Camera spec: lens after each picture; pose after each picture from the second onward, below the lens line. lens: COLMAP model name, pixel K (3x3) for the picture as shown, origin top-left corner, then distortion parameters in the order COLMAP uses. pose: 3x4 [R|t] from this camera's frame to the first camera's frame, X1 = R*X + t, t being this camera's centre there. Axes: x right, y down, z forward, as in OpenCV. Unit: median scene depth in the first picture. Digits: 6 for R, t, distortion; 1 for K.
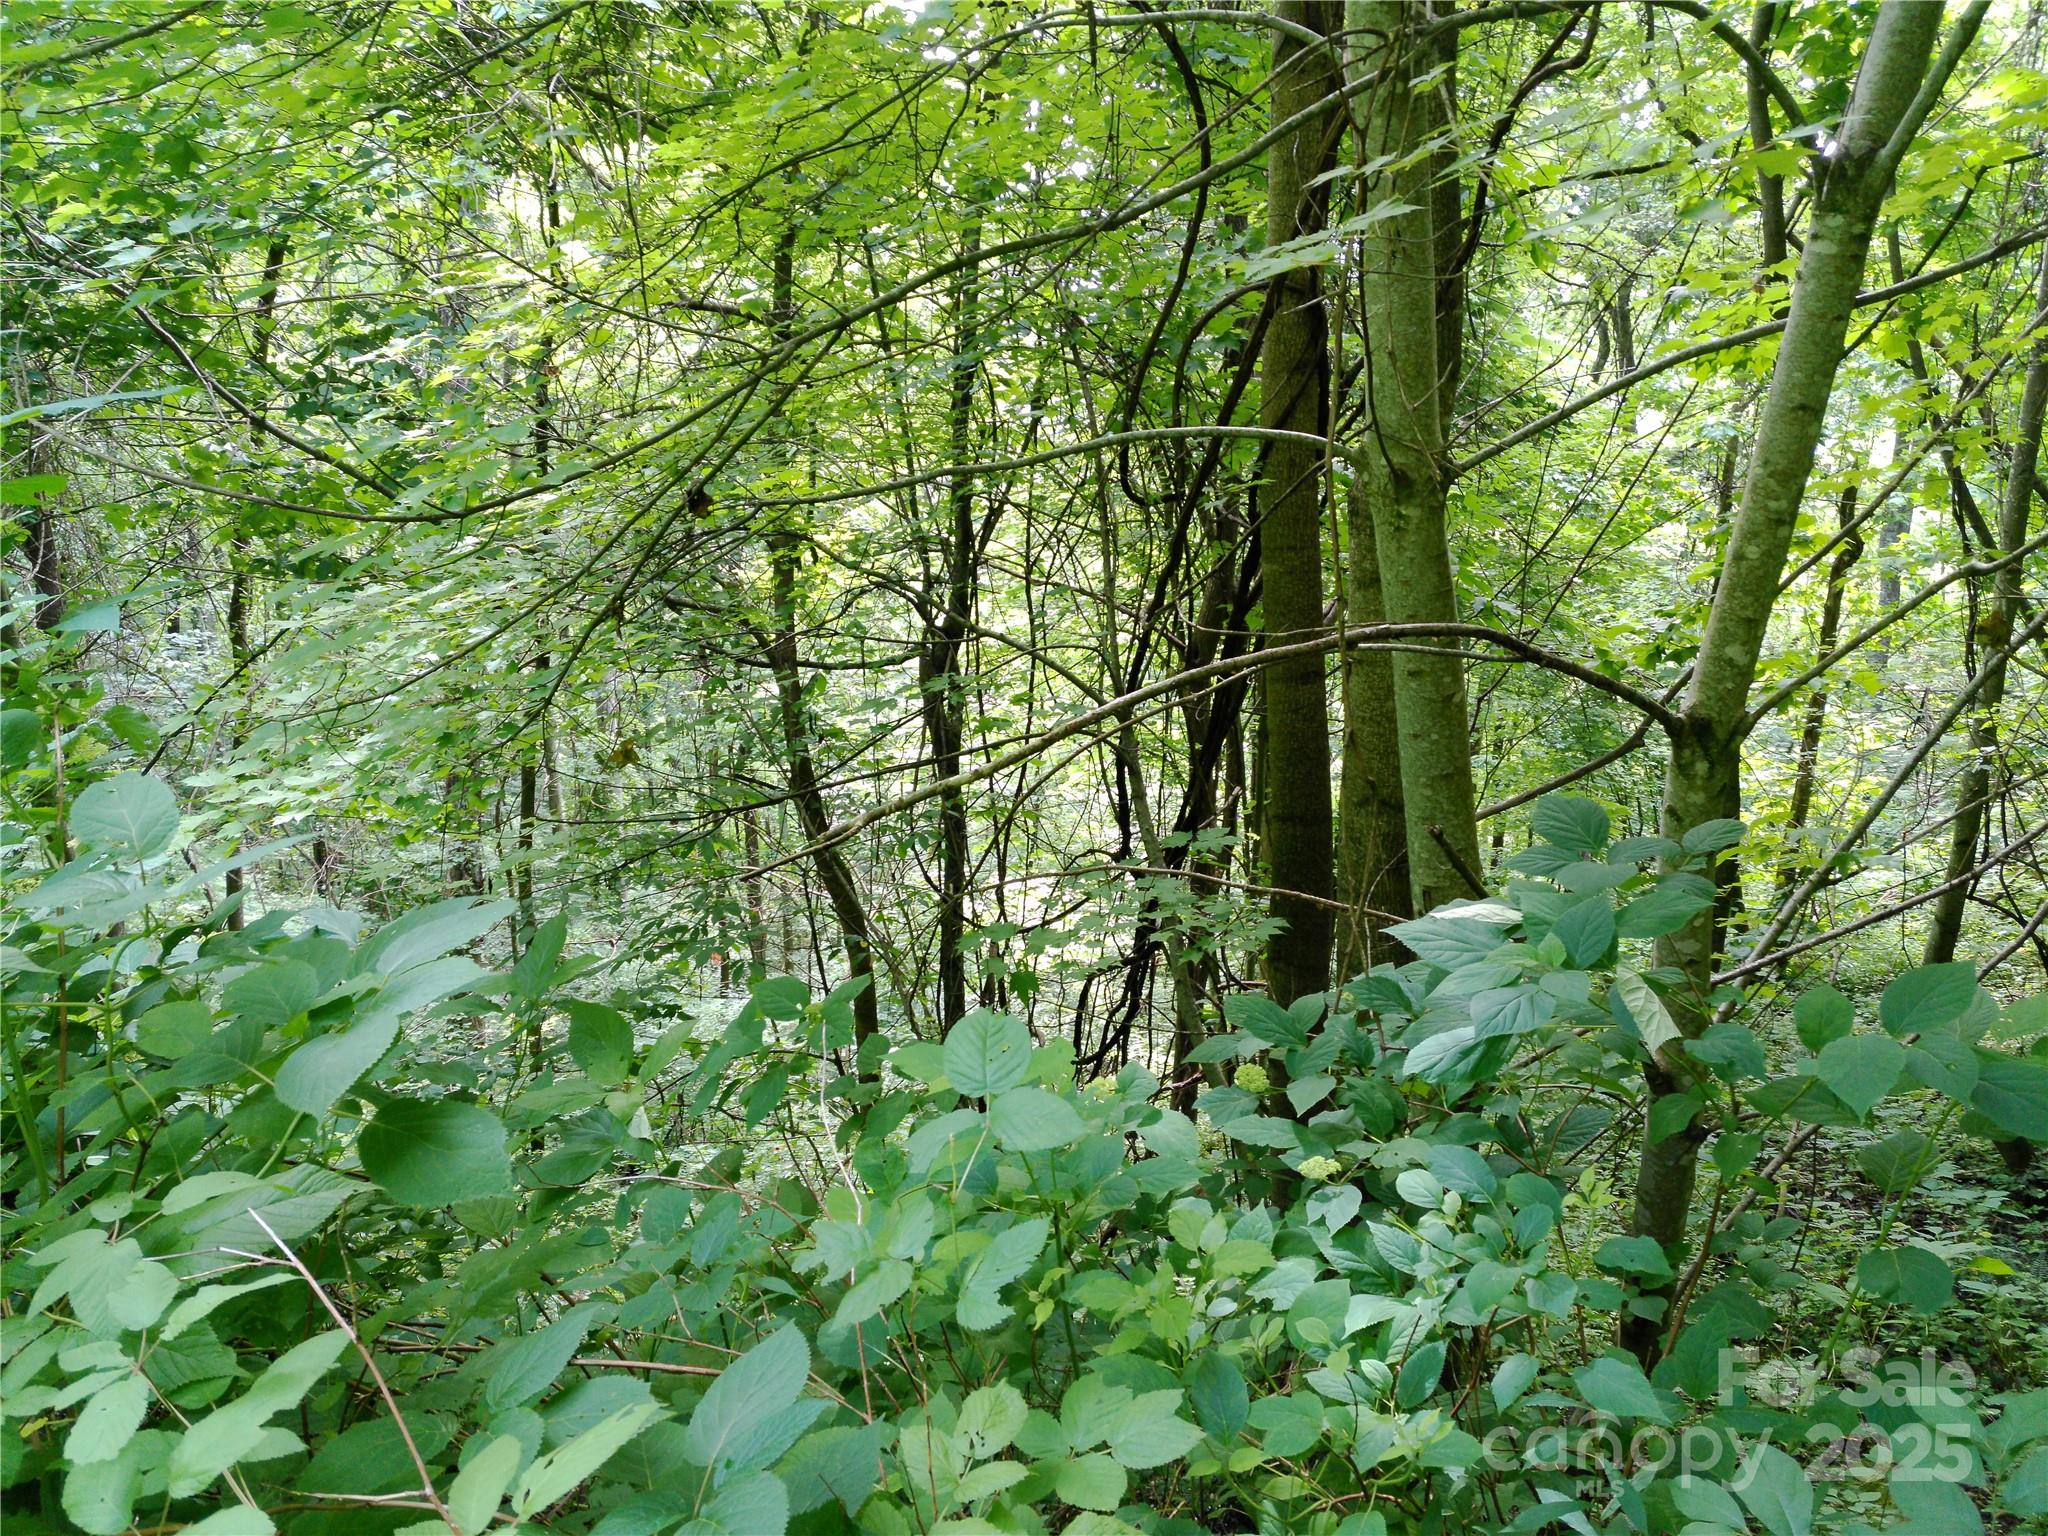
lens RADIAL K [[1530.5, 0, 1036.3], [0, 1530.5, 761.9], [0, 0, 1]] dist [0.114759, -0.133025]
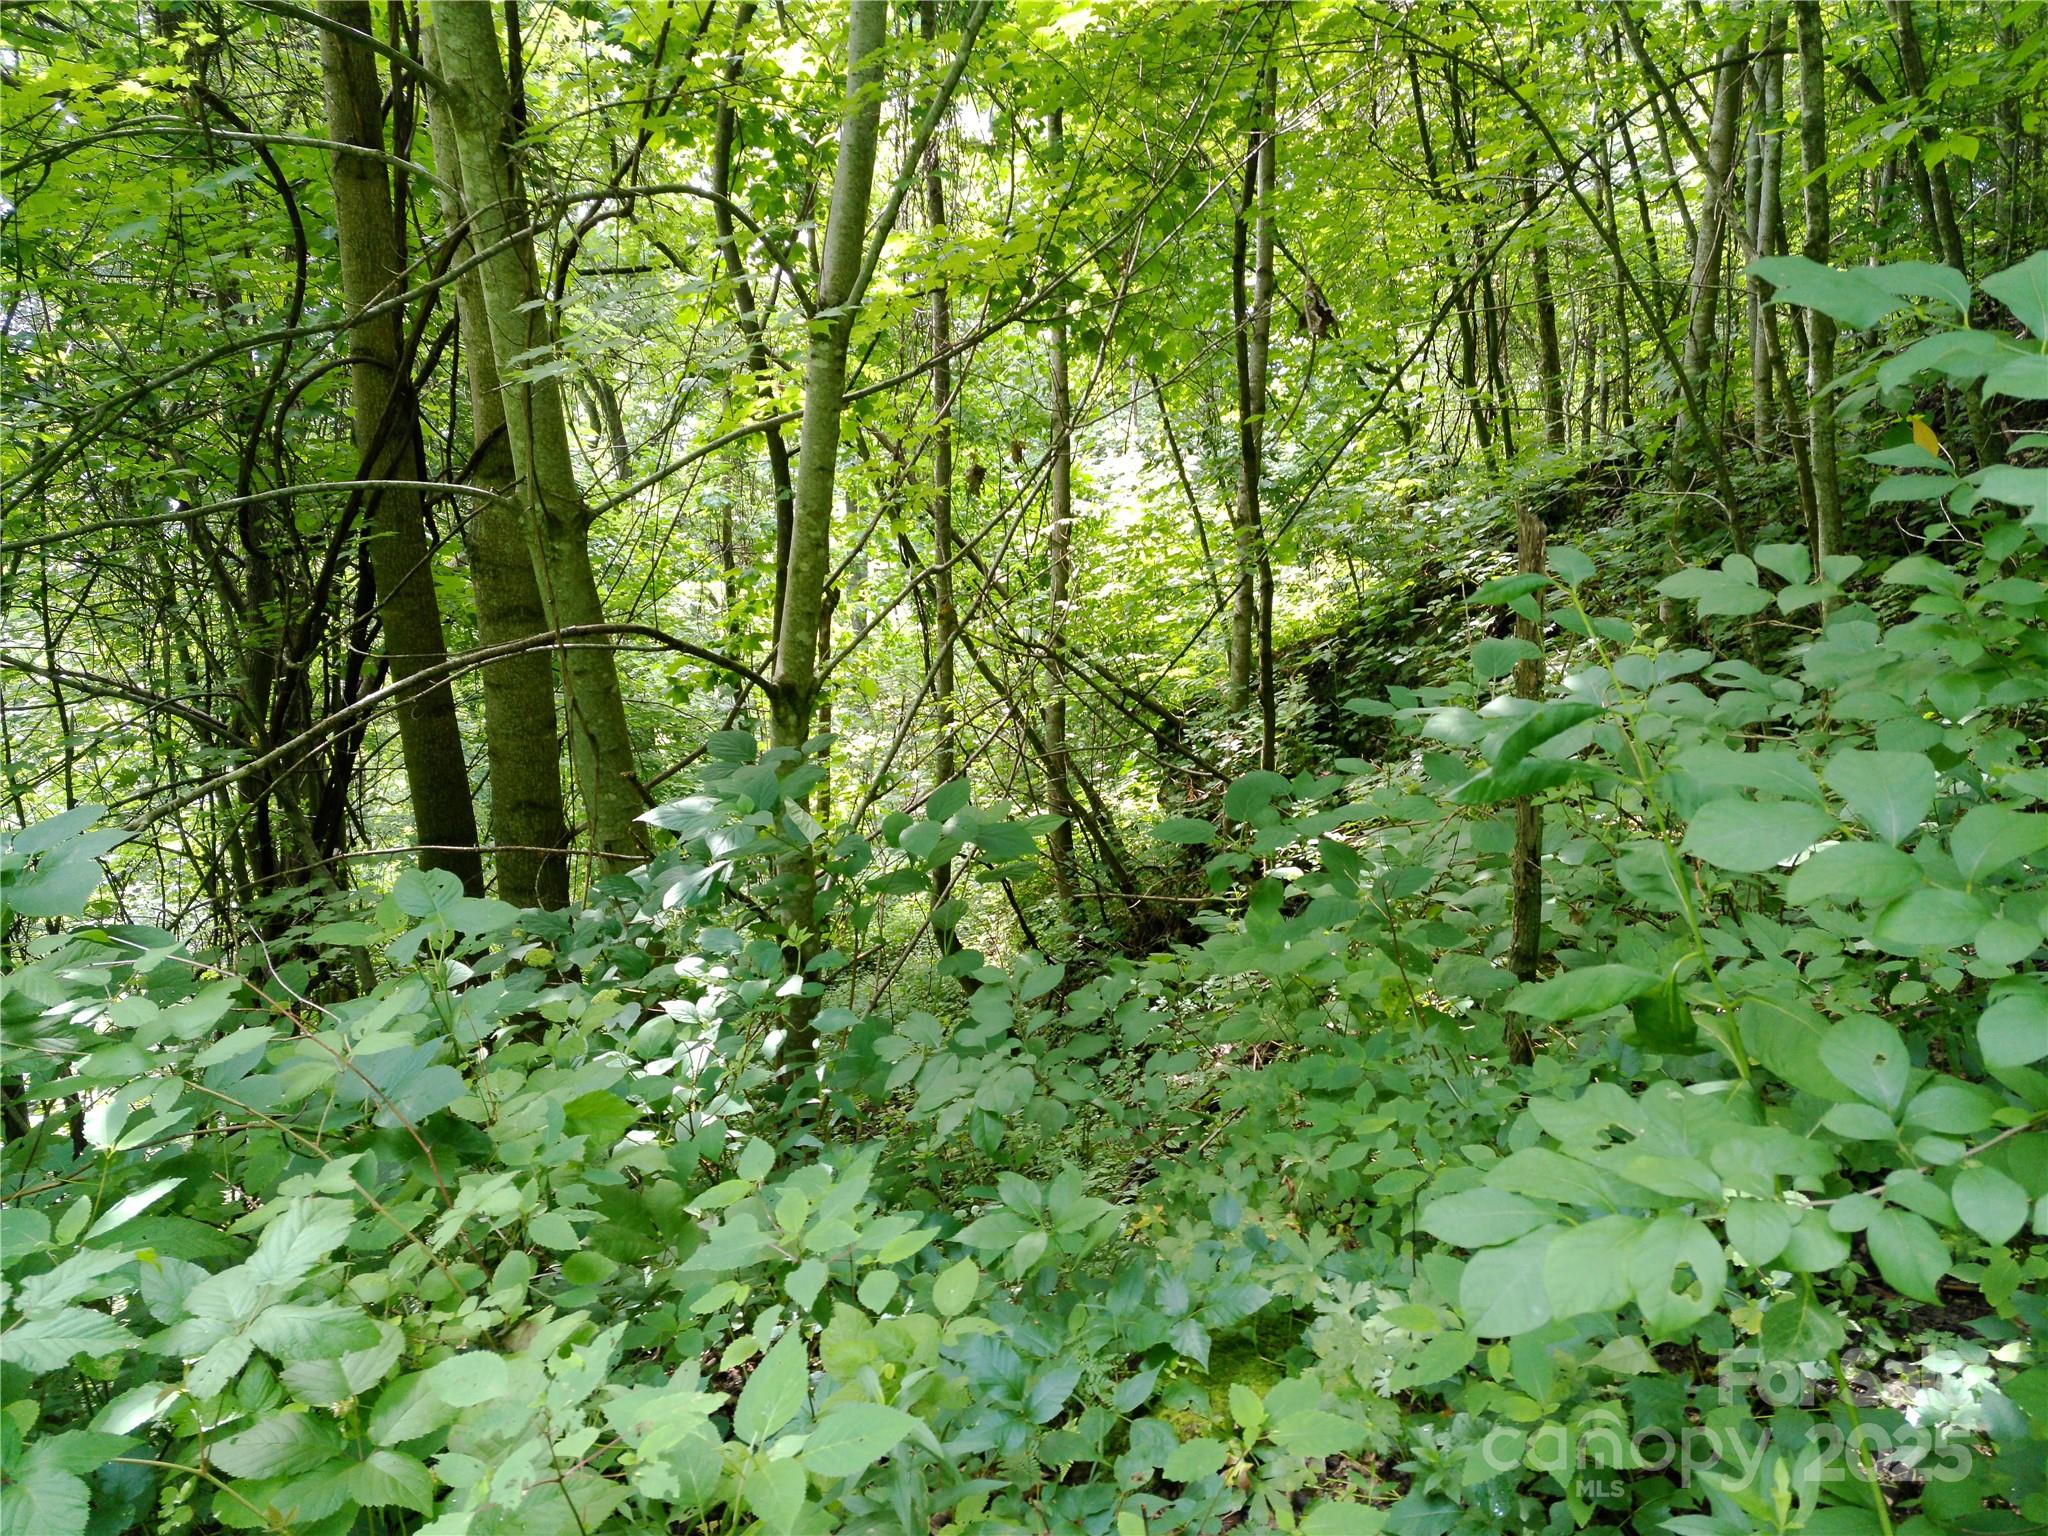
lens RADIAL K [[1530.5, 0, 1036.3], [0, 1530.5, 761.9], [0, 0, 1]] dist [0.114759, -0.133025]
pose [[0.814599, -0.115297, 0.568449, -0.190627], [0.141342, 0.989959, -0.001756, 0.074939], [-0.562539, 0.081777, 0.822716, -0.273663]]
